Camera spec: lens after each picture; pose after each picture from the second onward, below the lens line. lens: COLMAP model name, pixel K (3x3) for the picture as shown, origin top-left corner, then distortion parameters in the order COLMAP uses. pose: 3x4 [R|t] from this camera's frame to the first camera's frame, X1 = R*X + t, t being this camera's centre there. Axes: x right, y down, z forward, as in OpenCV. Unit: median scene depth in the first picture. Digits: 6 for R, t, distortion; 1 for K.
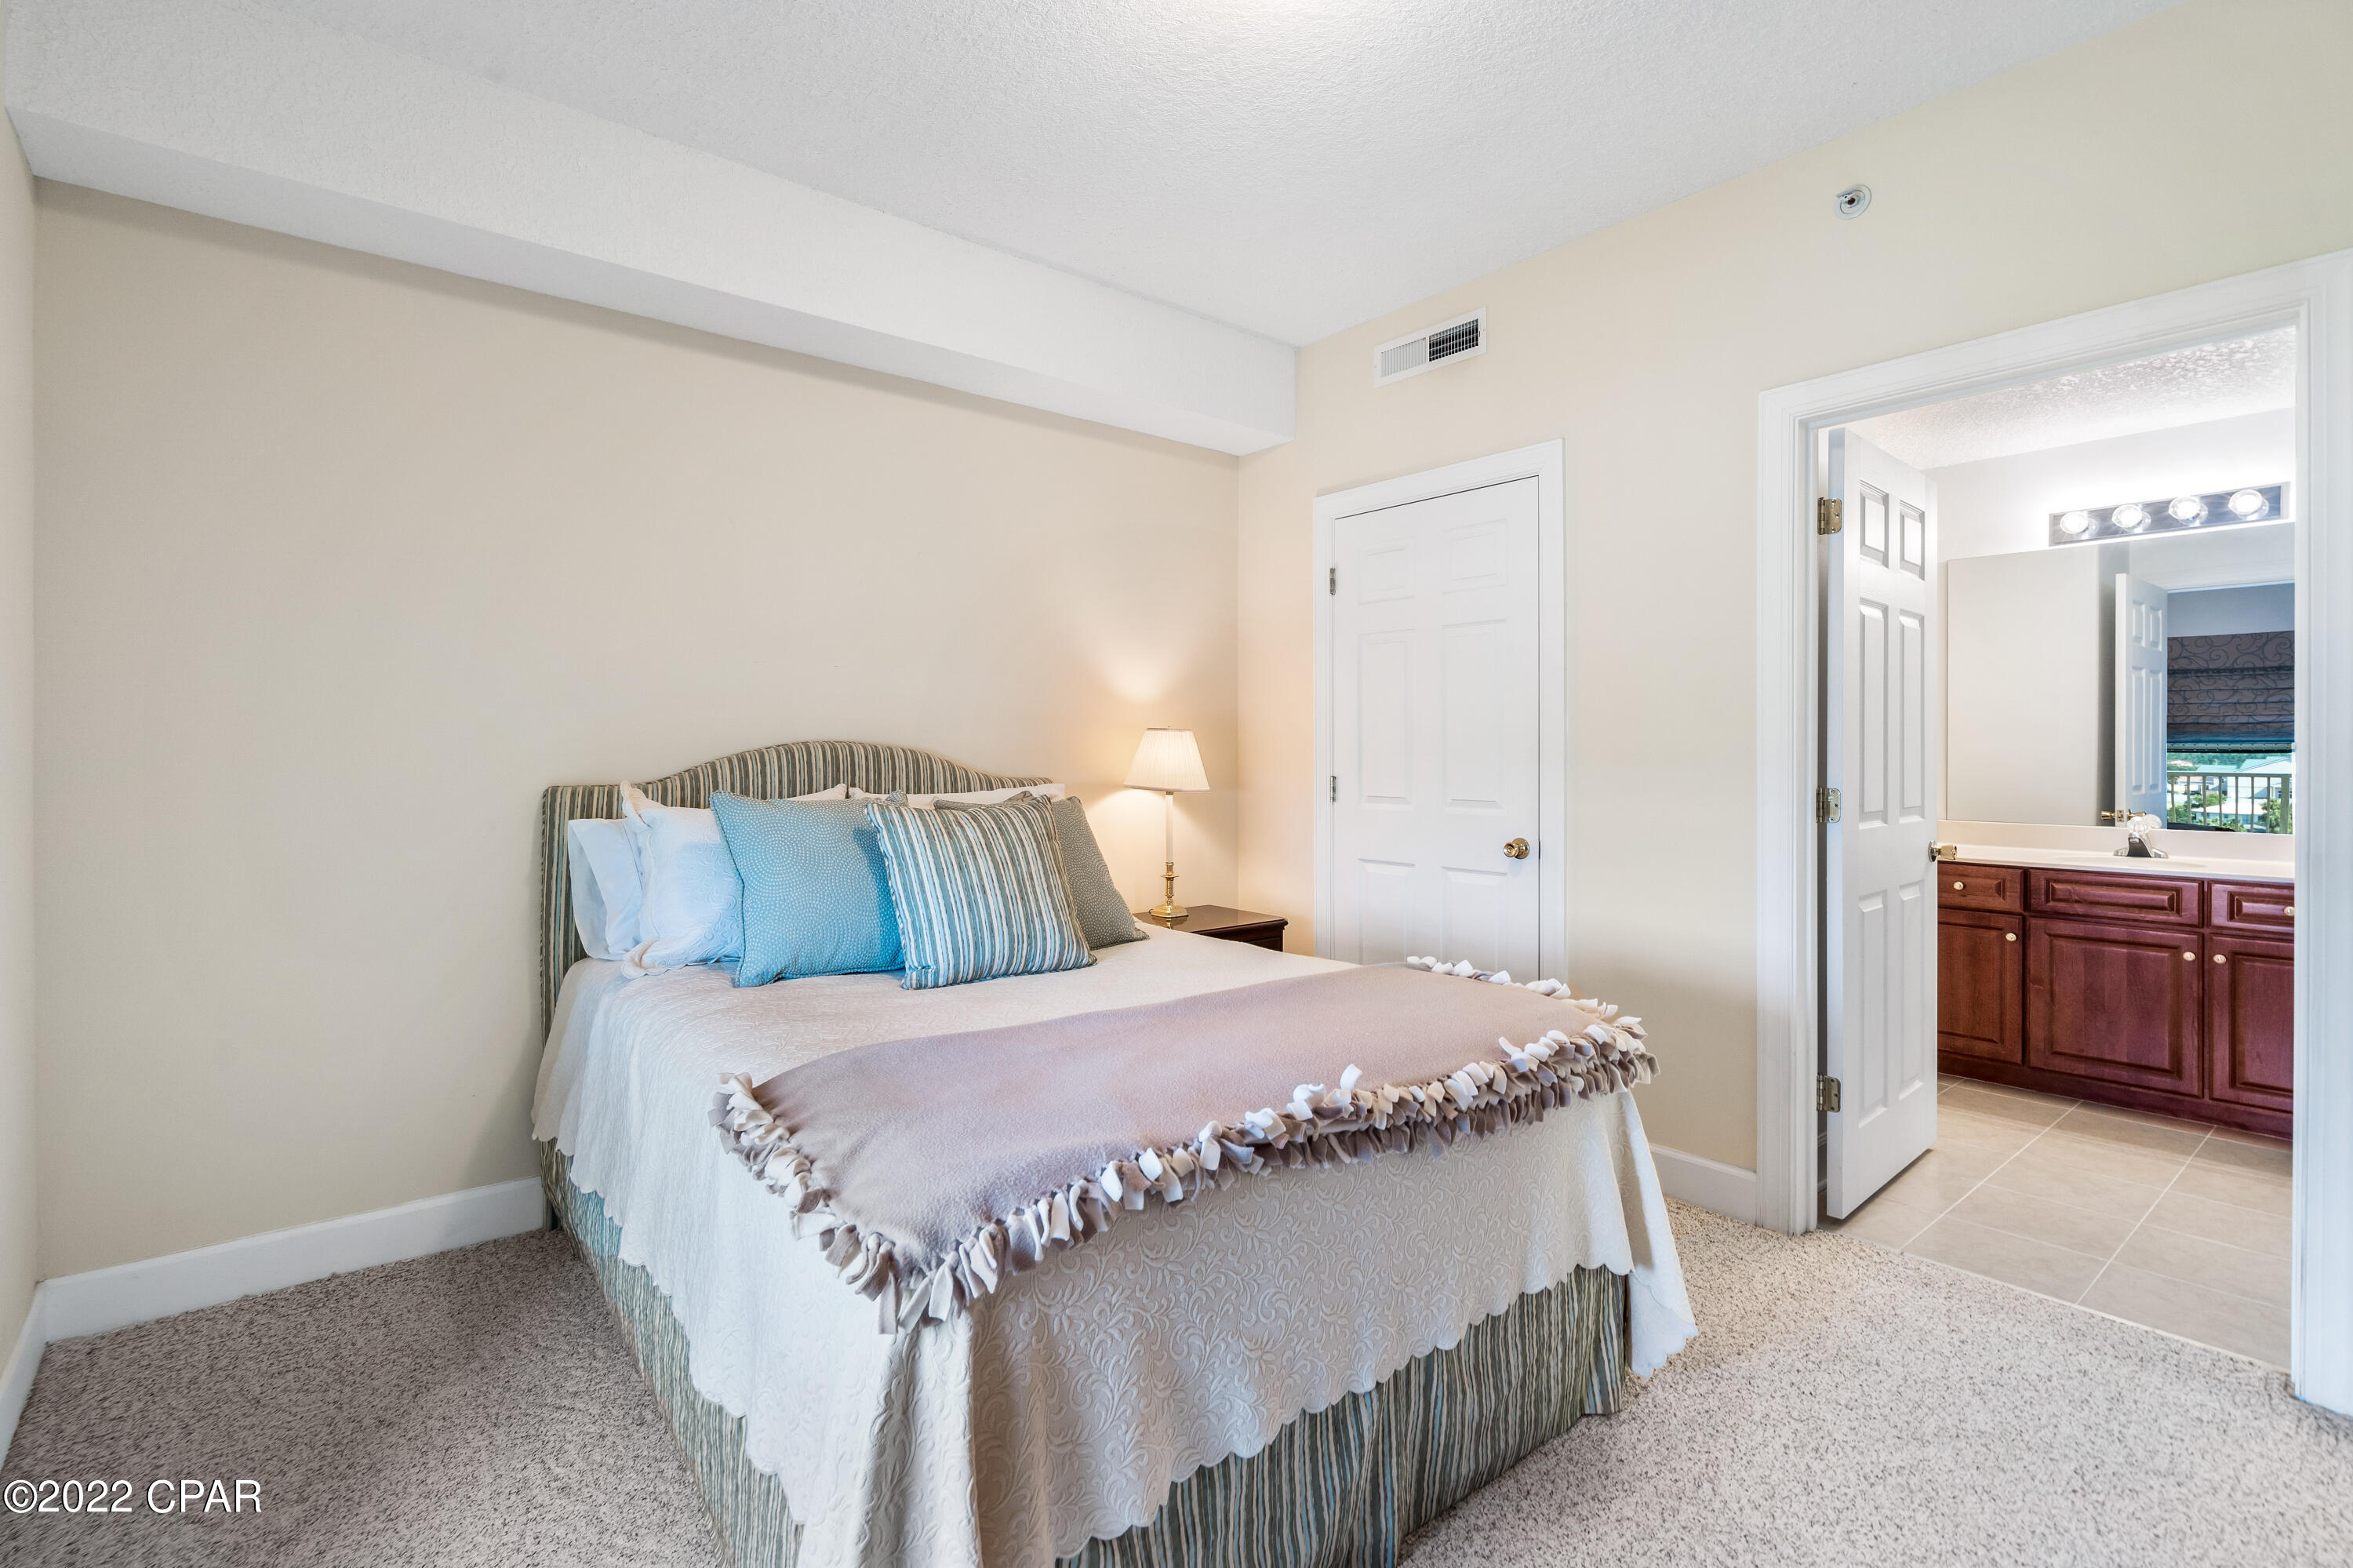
lens RADIAL K [[1082.9, 0, 1129.3], [0, 1082.9, 769.8], [0, 0, 1]] dist [0.004810, 0.000996]
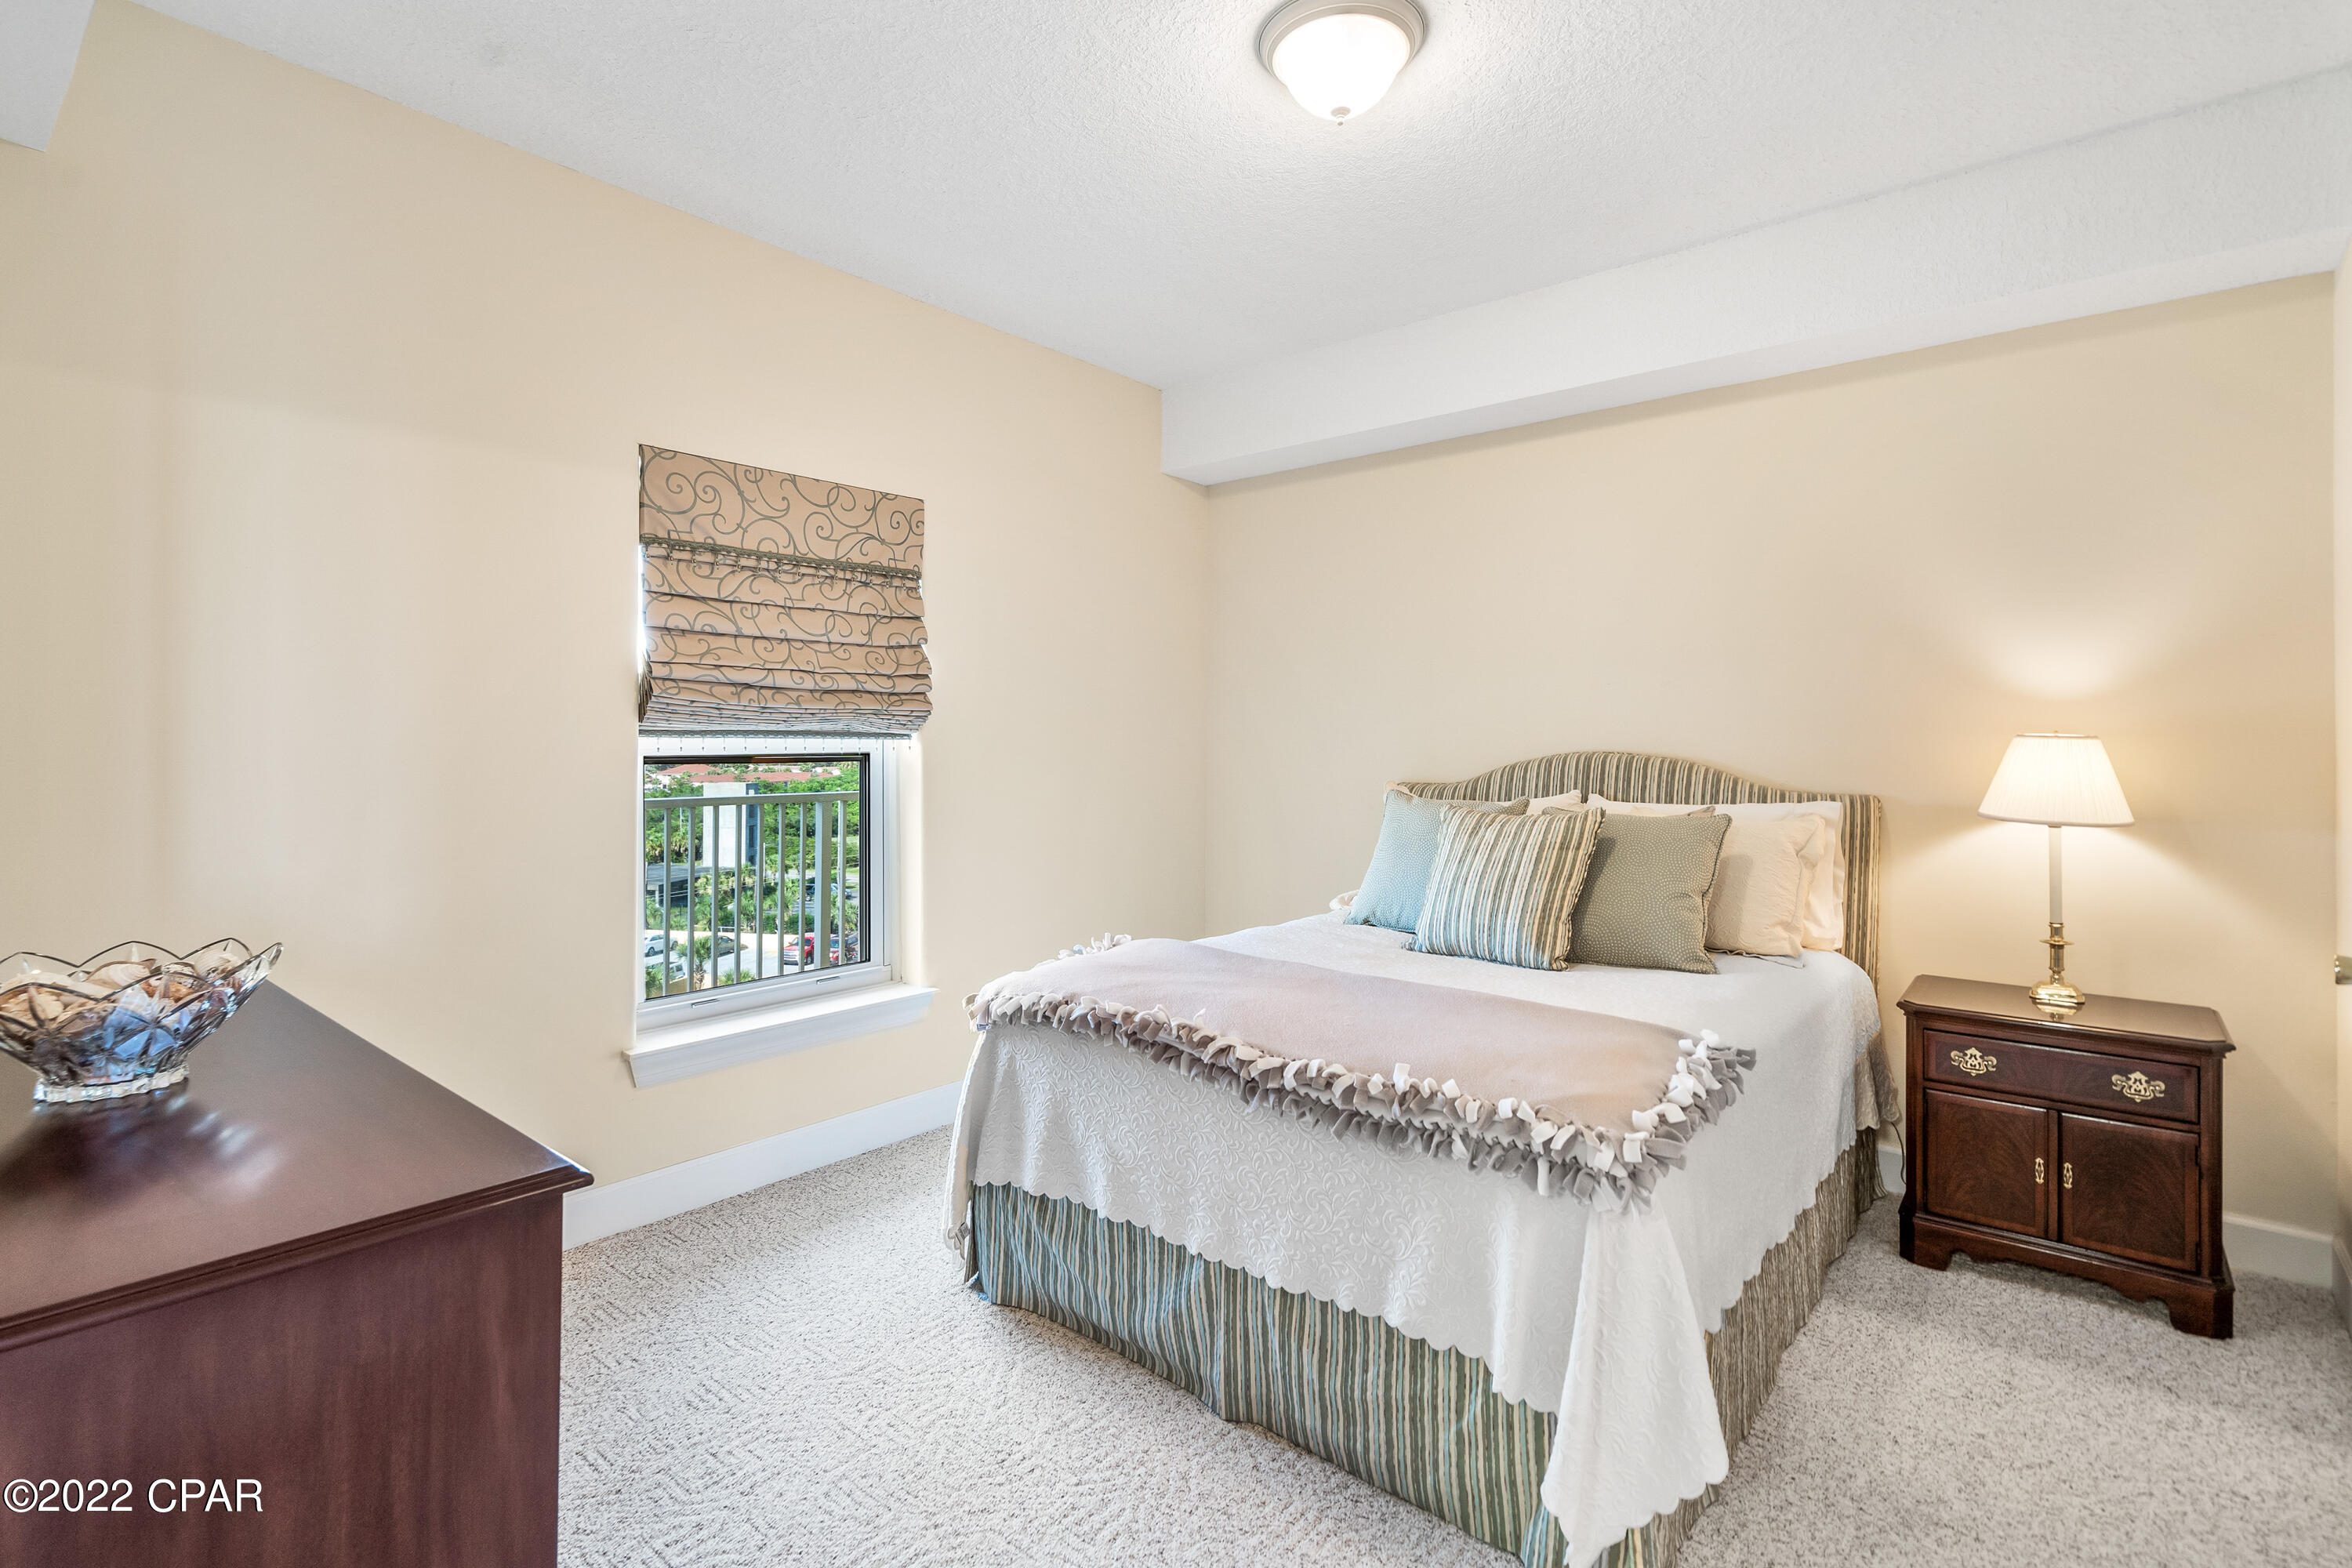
lens RADIAL K [[1114.6, 0, 1176.1], [0, 1114.6, 761.6], [0, 0, 1]] dist [-0.000798, 0.000028]
pose [[0.202160, 0.017638, -0.979194, 0.965008], [-0.019560, 0.999711, 0.013969, -0.029756], [0.979157, 0.016329, 0.202447, 0.436320]]
